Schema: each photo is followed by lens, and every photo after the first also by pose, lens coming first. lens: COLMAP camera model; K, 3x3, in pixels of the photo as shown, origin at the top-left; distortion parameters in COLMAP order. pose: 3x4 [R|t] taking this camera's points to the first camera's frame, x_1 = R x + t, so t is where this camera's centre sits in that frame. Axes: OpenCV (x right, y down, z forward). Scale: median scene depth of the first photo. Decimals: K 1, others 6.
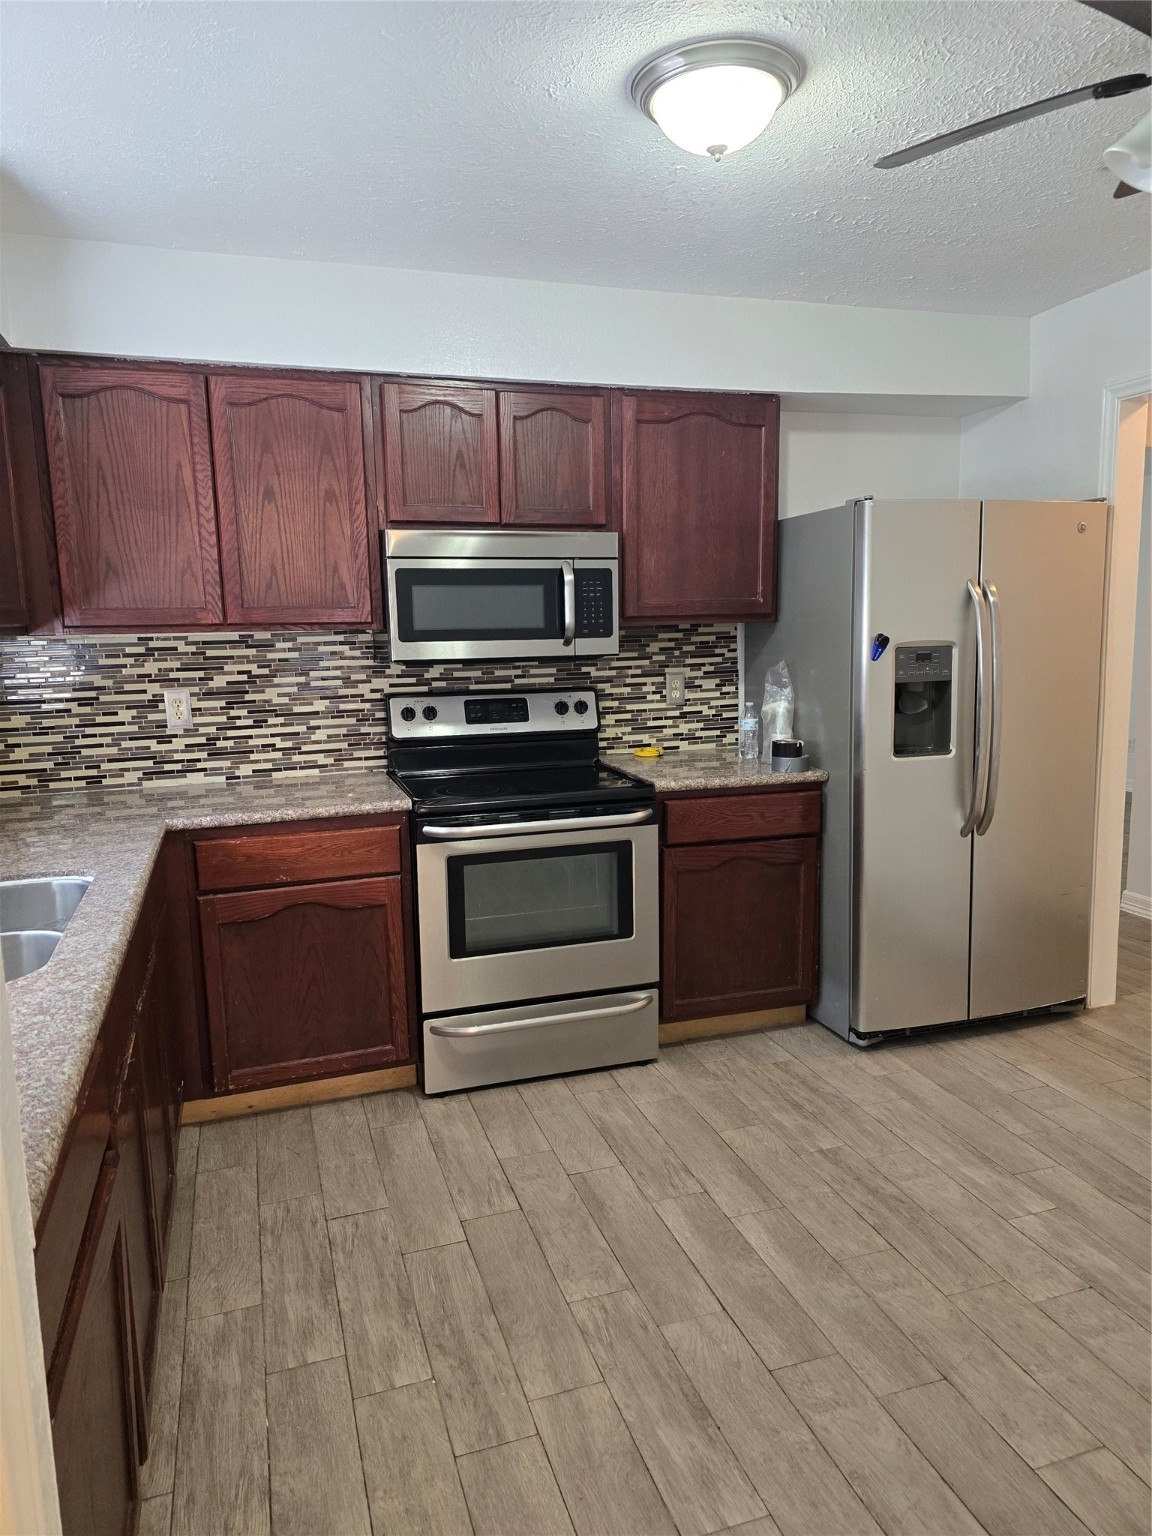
lens RADIAL K [[1025.5, 0, 578.4], [0, 1025.5, 771.5], [0, 0, 1]] dist [0.074920, -0.071648]
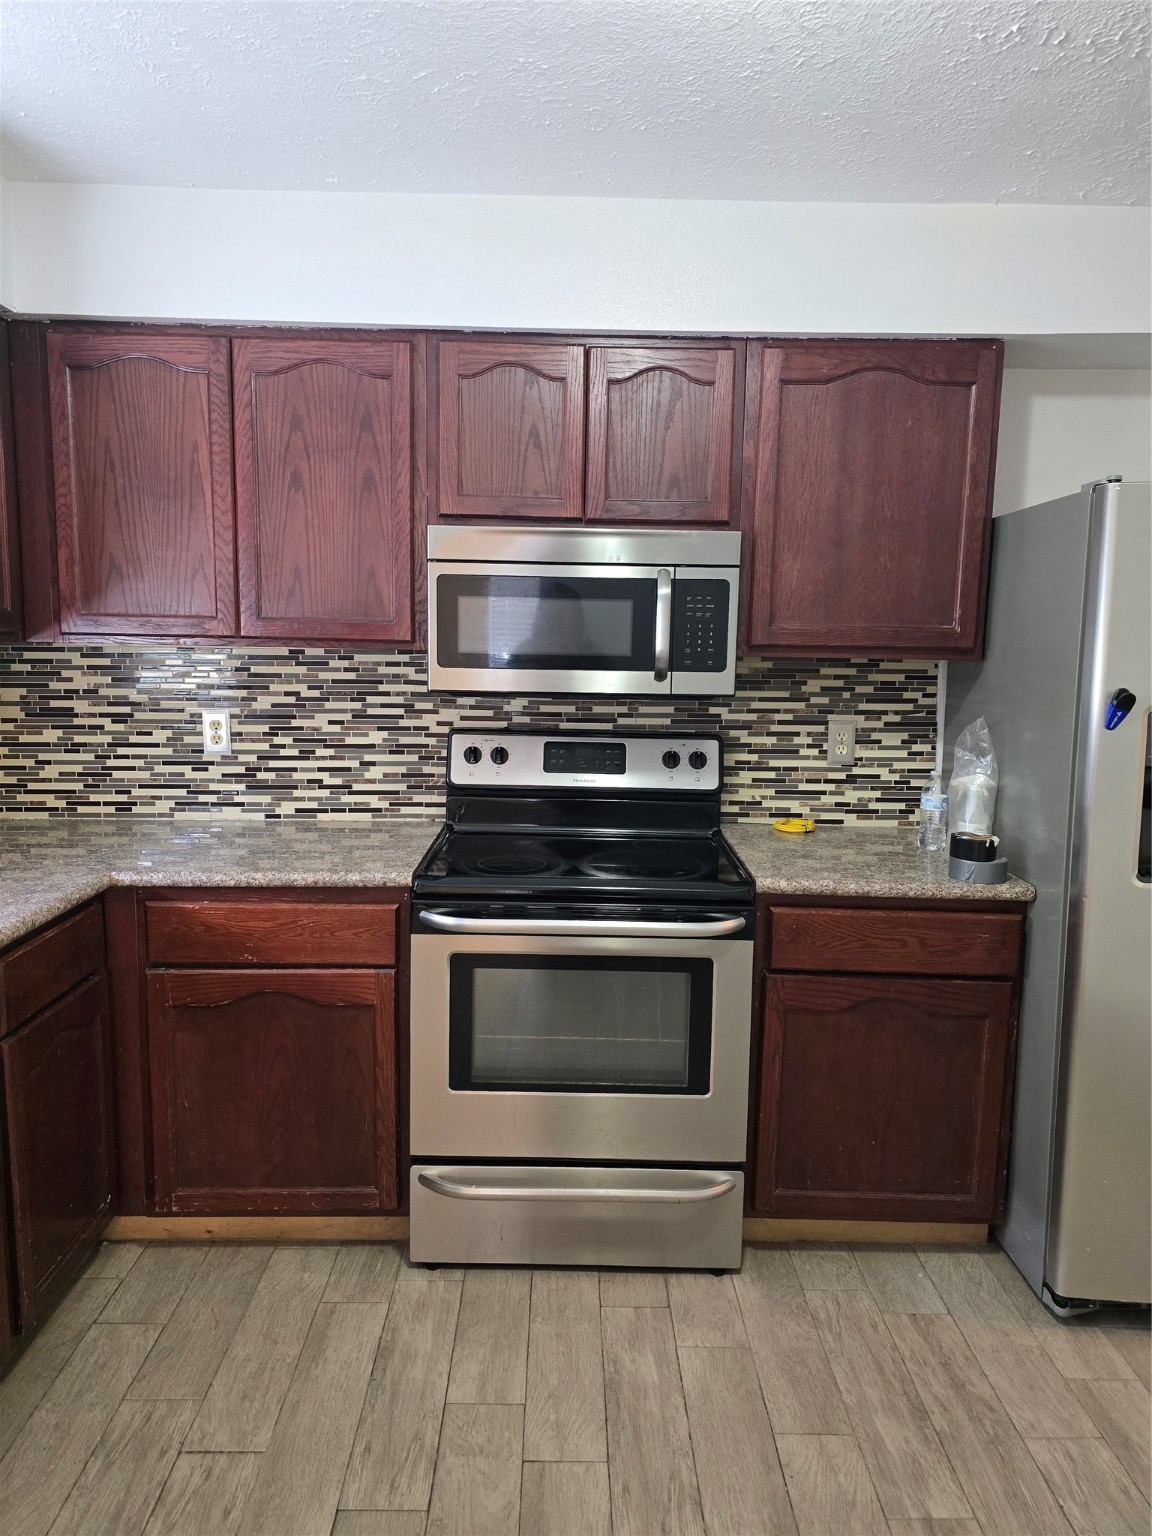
lens RADIAL K [[1025.5, 0, 574.1], [0, 1025.5, 750.5], [0, 0, 1]] dist [0.074920, -0.071648]
pose [[0.951803, 0.070774, -0.298432, 0.161657], [-0.080411, 0.996559, -0.020122, -0.053889], [0.295981, 0.043149, 0.954219, 0.279155]]
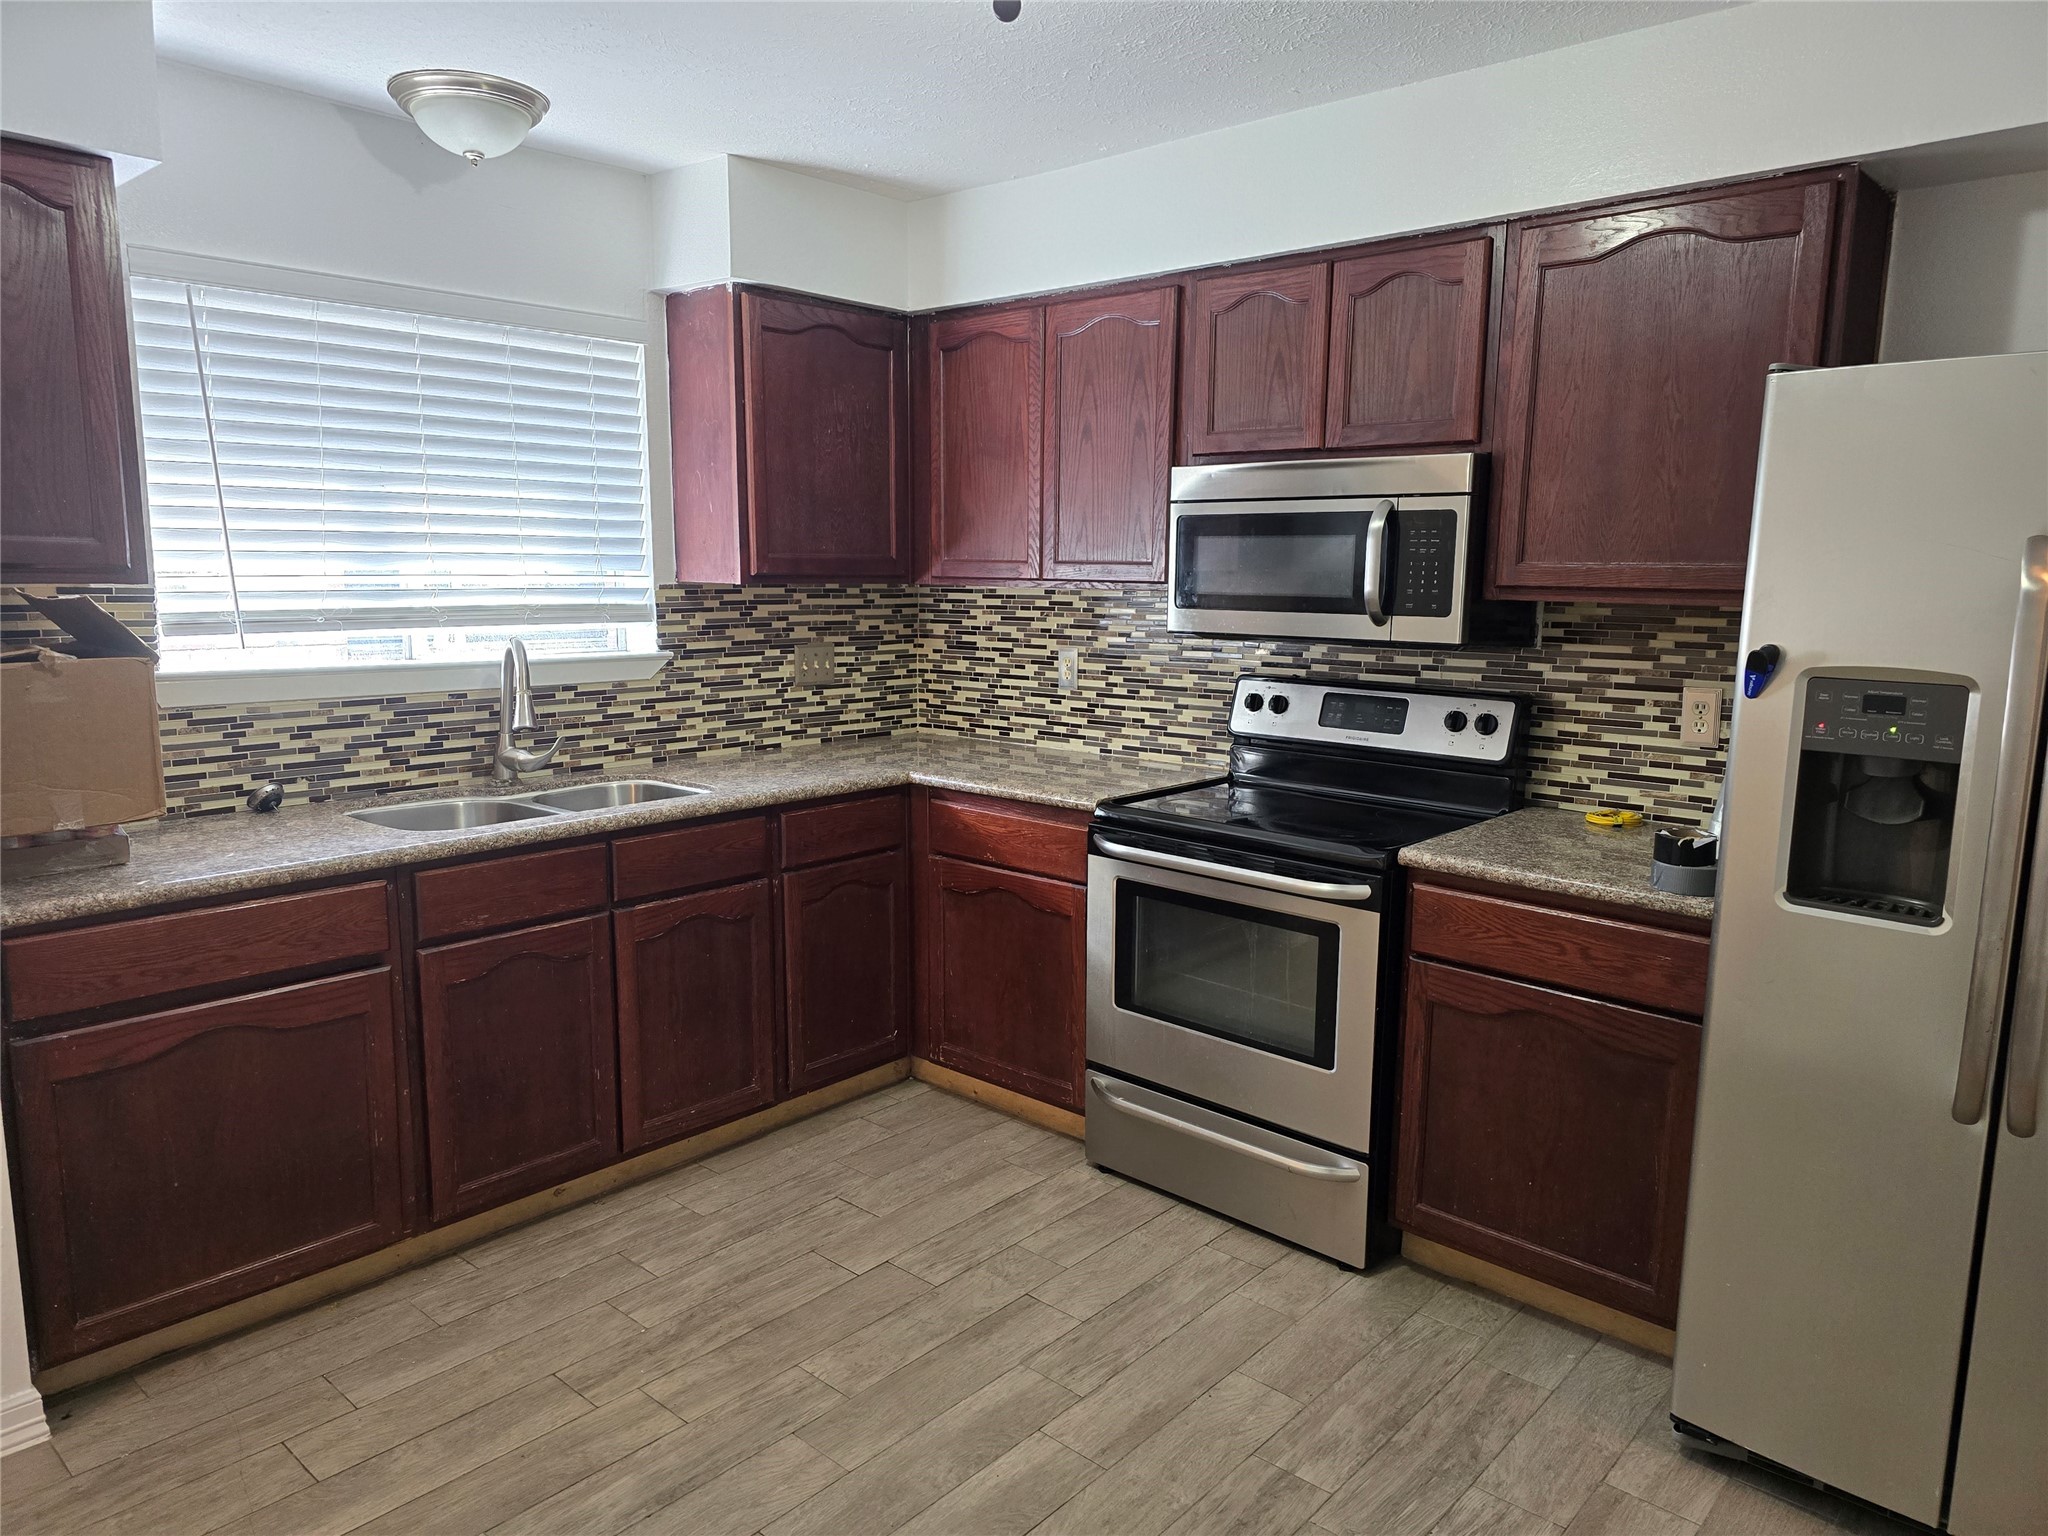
lens RADIAL K [[1367.4, 0, 1015.2], [0, 1367.4, 780.4], [0, 0, 1]] dist [0.074920, -0.071648]
pose [[0.493868, 0.163119, -0.854100, 0.681194], [-0.148778, 0.983614, 0.101826, -0.082601], [0.856714, 0.076783, 0.510044, 0.357689]]
